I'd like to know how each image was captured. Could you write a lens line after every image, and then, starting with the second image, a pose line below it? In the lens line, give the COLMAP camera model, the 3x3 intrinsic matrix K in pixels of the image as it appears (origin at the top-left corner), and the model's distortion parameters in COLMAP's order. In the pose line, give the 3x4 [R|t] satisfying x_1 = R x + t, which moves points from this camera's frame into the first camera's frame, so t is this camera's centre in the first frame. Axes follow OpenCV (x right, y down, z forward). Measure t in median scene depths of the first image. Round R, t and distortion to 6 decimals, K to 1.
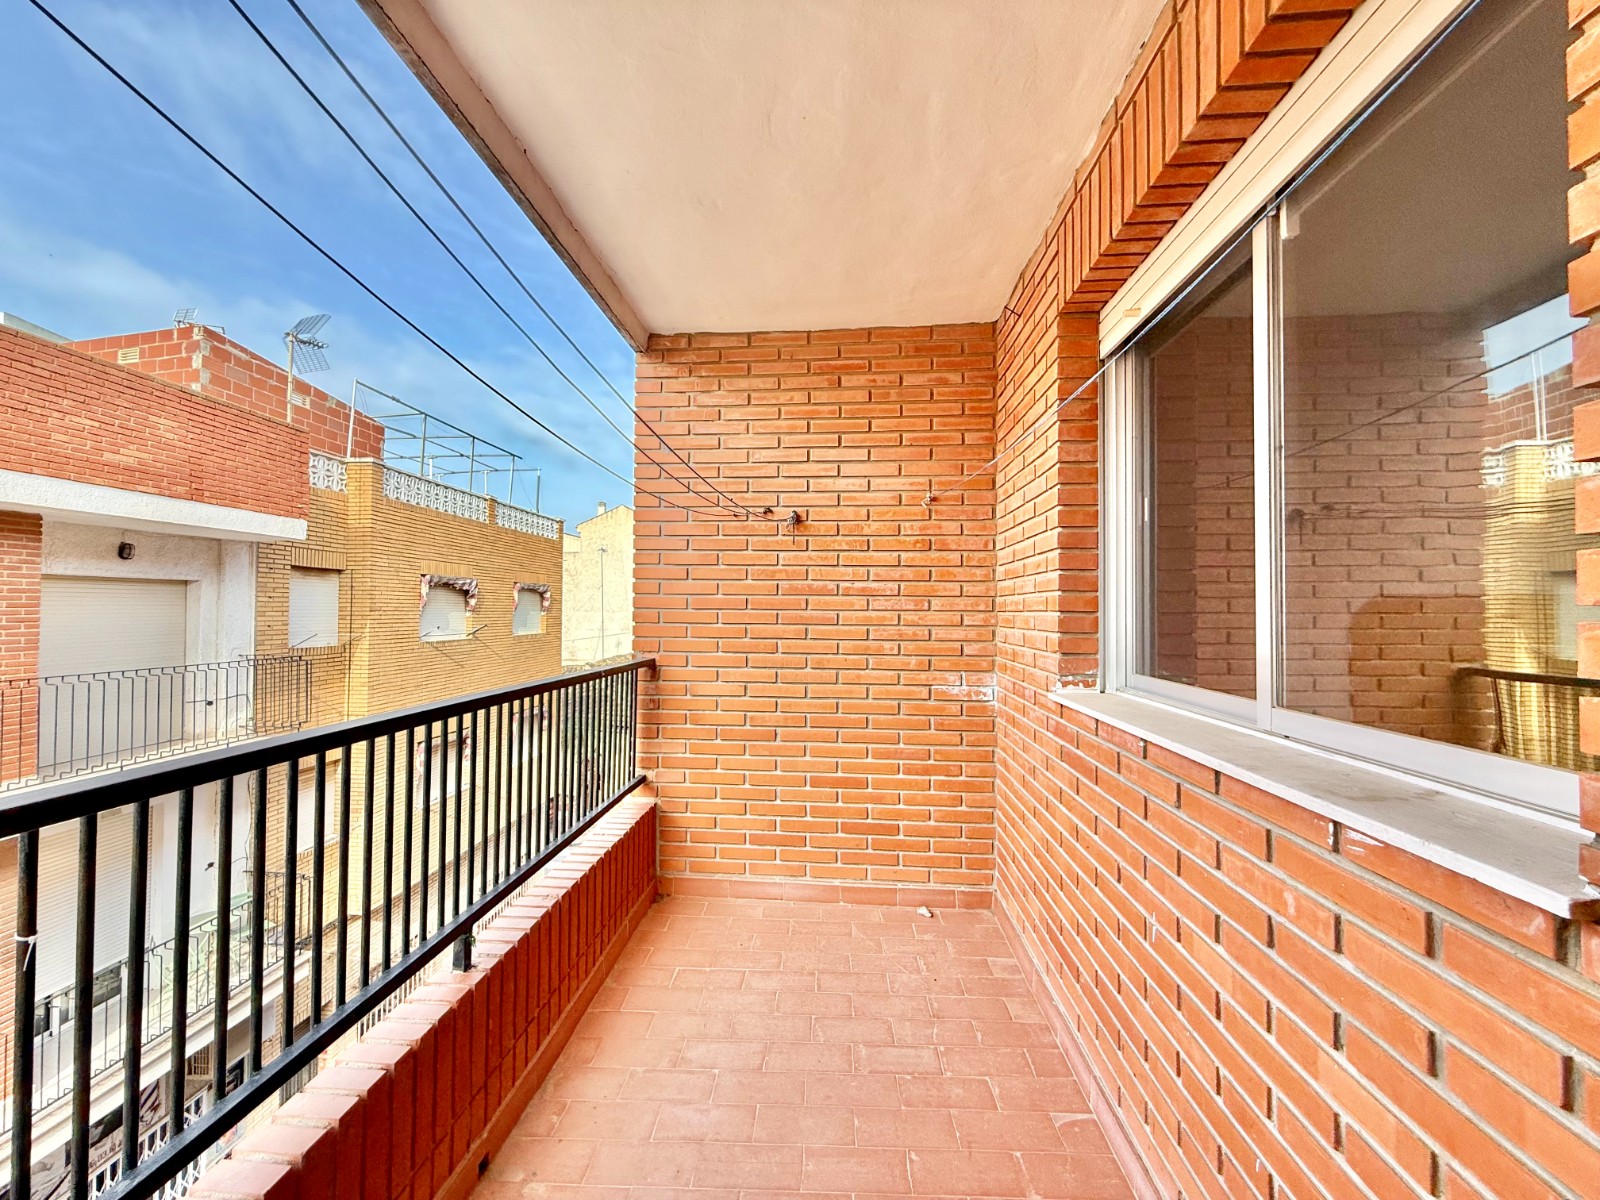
lens RADIAL K [[636.5, 0, 791.4], [0, 636.5, 599.0], [0, 0, 1]] dist [-0.000135, 0.000485]
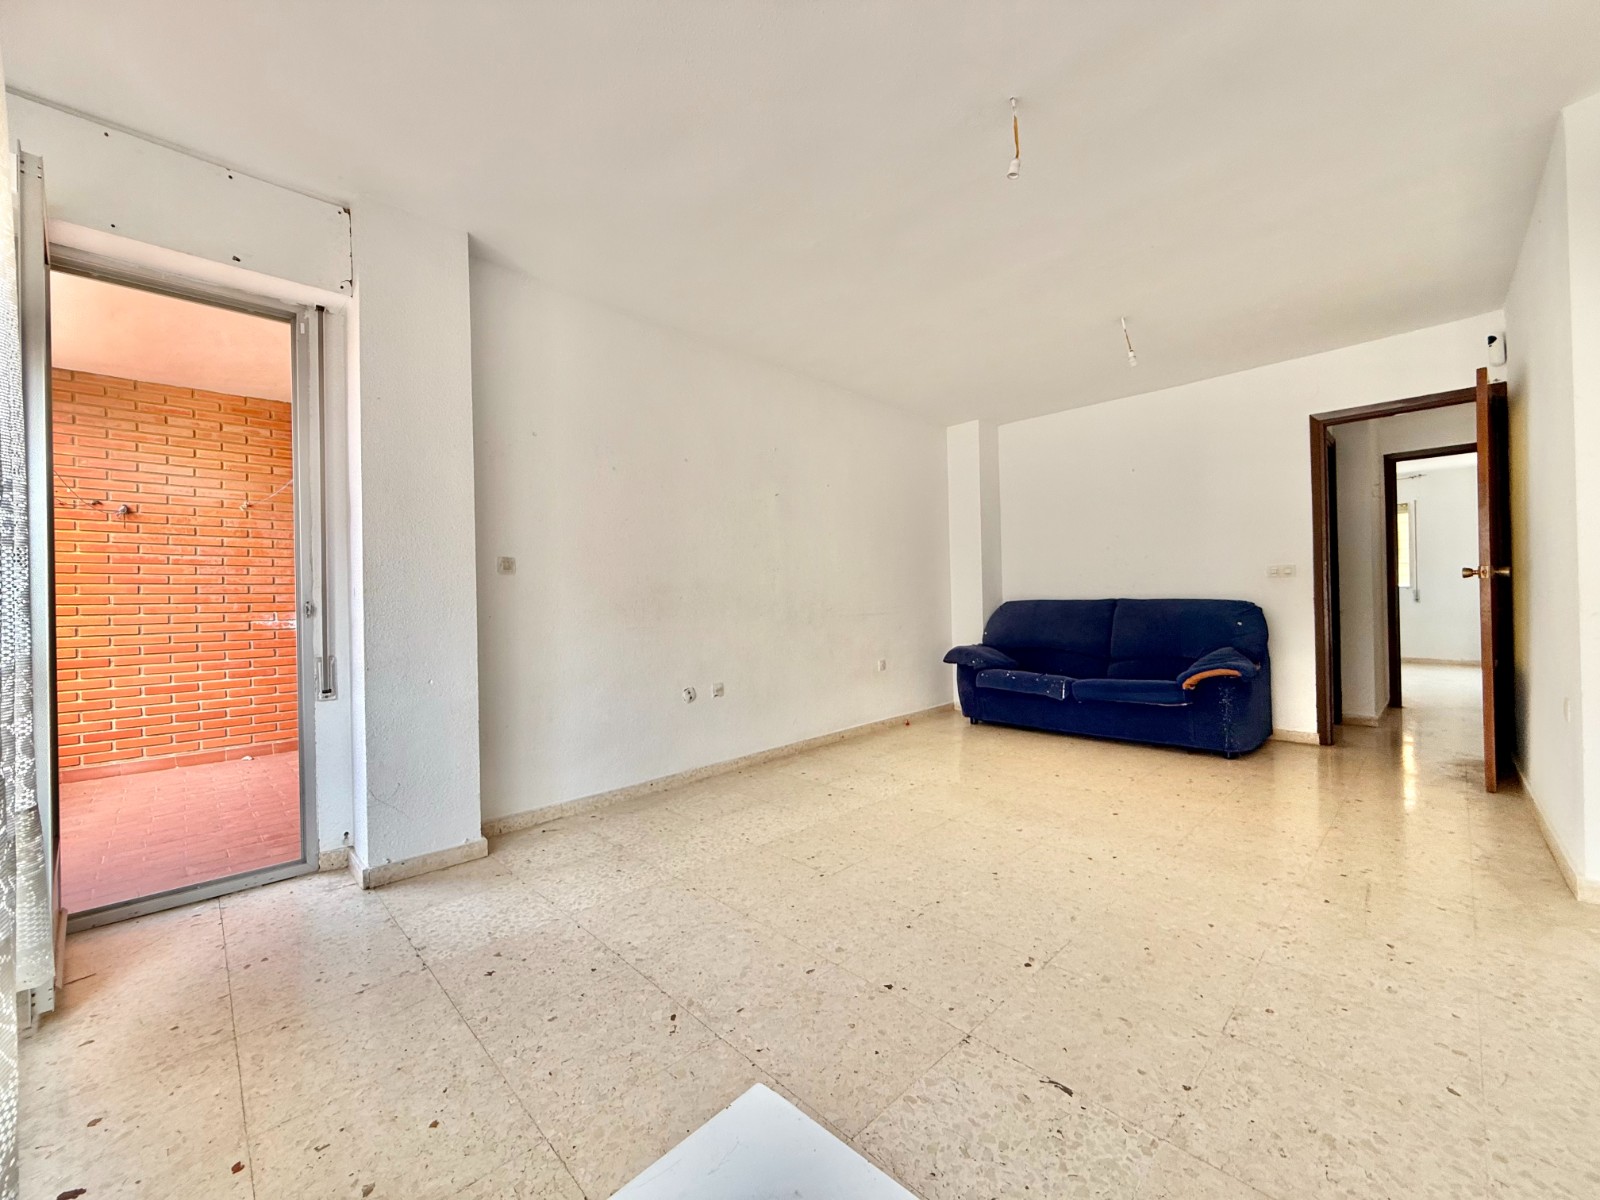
lens RADIAL K [[636.5, 0, 791.4], [0, 636.5, 599.0], [0, 0, 1]] dist [-0.000135, 0.000485]
pose [[0.659080, -0.018760, 0.751839, -0.087963], [0.012704, 0.999824, 0.013811, 0.073677], [-0.751966, 0.000449, 0.659202, -1.082473]]
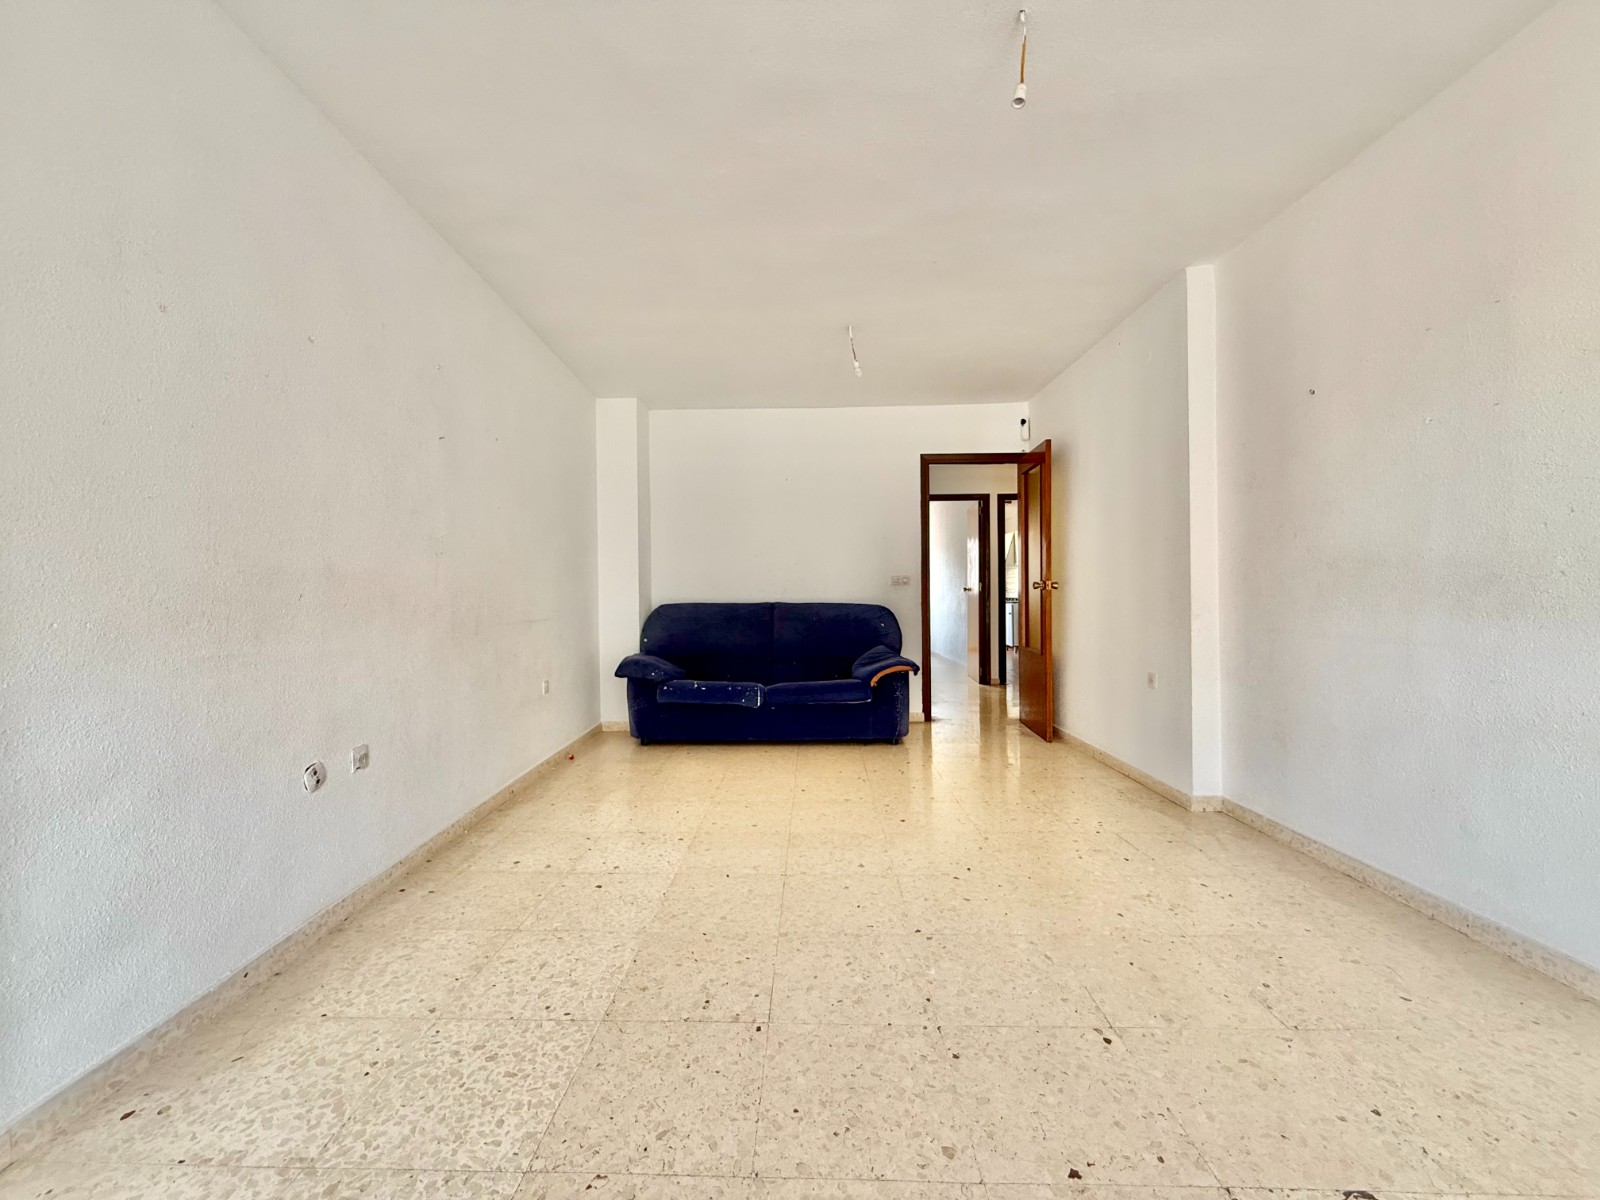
lens RADIAL K [[636.5, 0, 791.4], [0, 636.5, 599.0], [0, 0, 1]] dist [-0.000135, 0.000485]
pose [[-0.053319, -0.011511, 0.998511, 0.023916], [-0.008110, 0.999906, 0.011094, 0.078360], [-0.998545, -0.007506, -0.053408, -0.558250]]
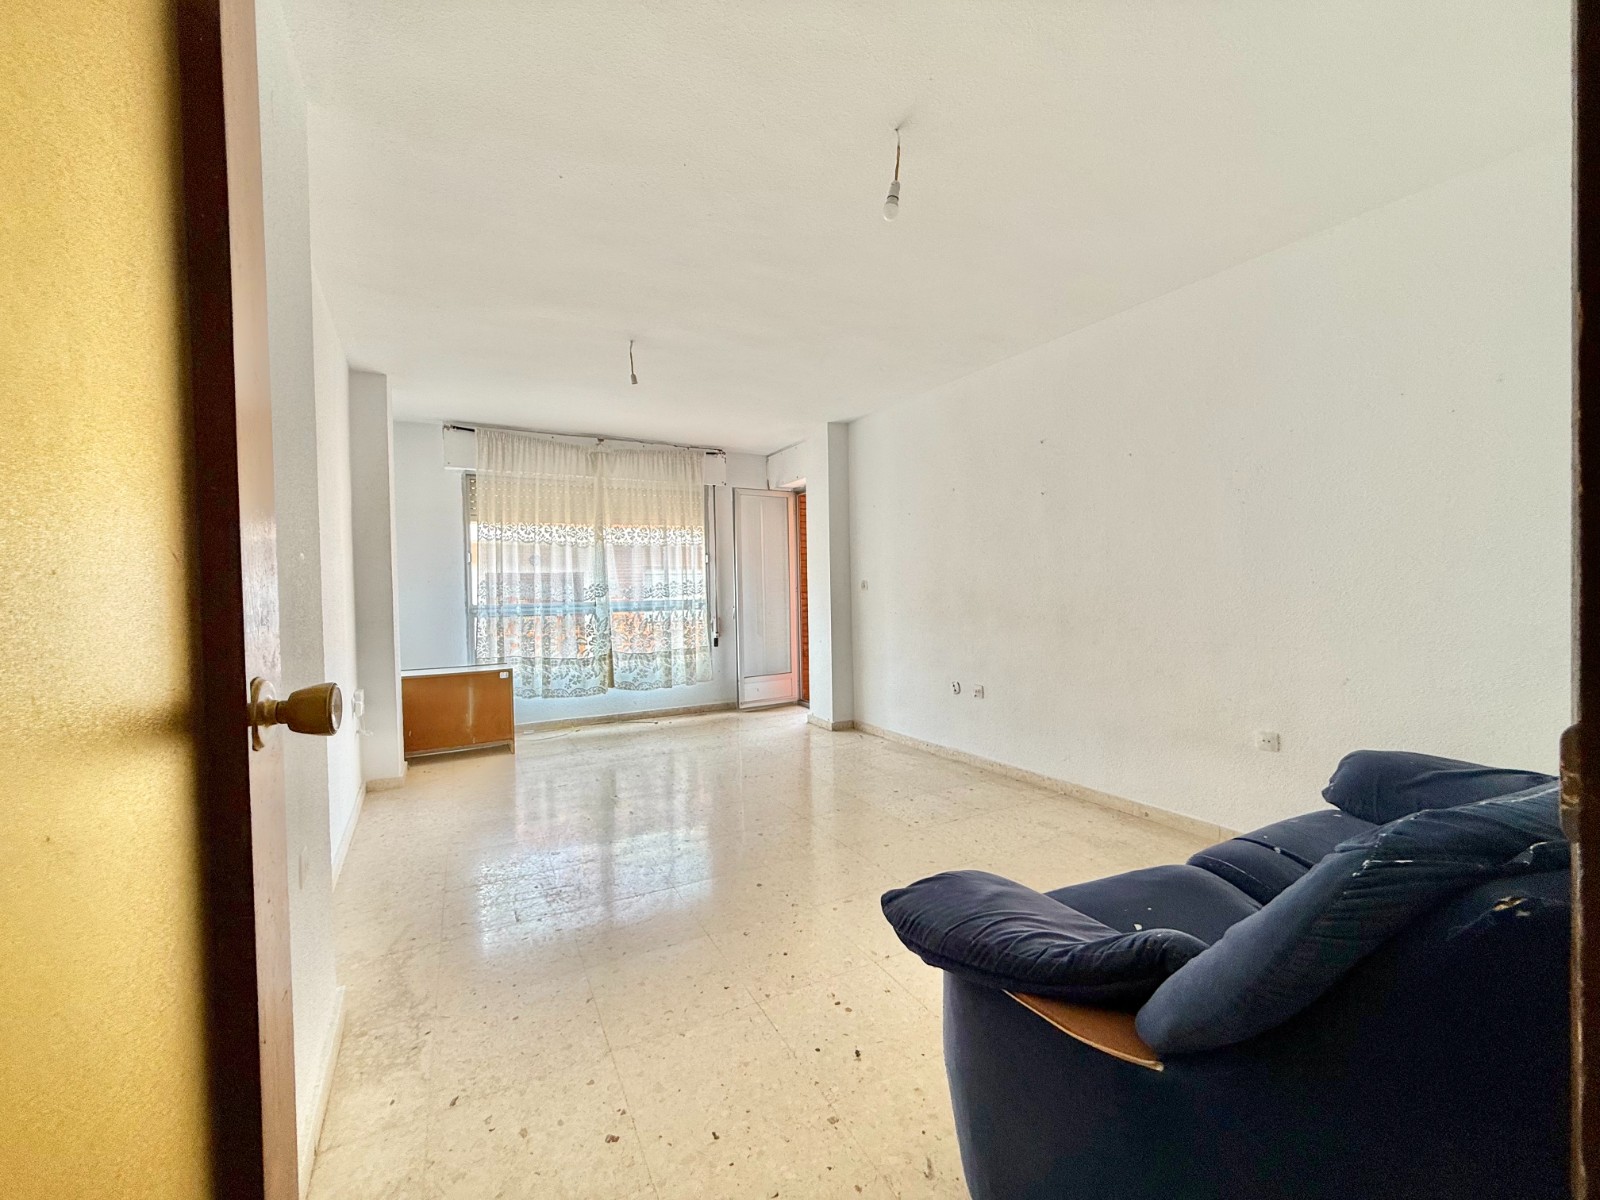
lens RADIAL K [[634.6, 0, 793.9], [0, 634.6, 598.7], [0, 0, 1]] dist [-0.000735, 0.000637]
pose [[0.538254, -0.002833, -0.842778, 1.820877], [0.037609, 0.999079, 0.020661, 0.021676], [0.841943, -0.042817, 0.537865, -1.222842]]
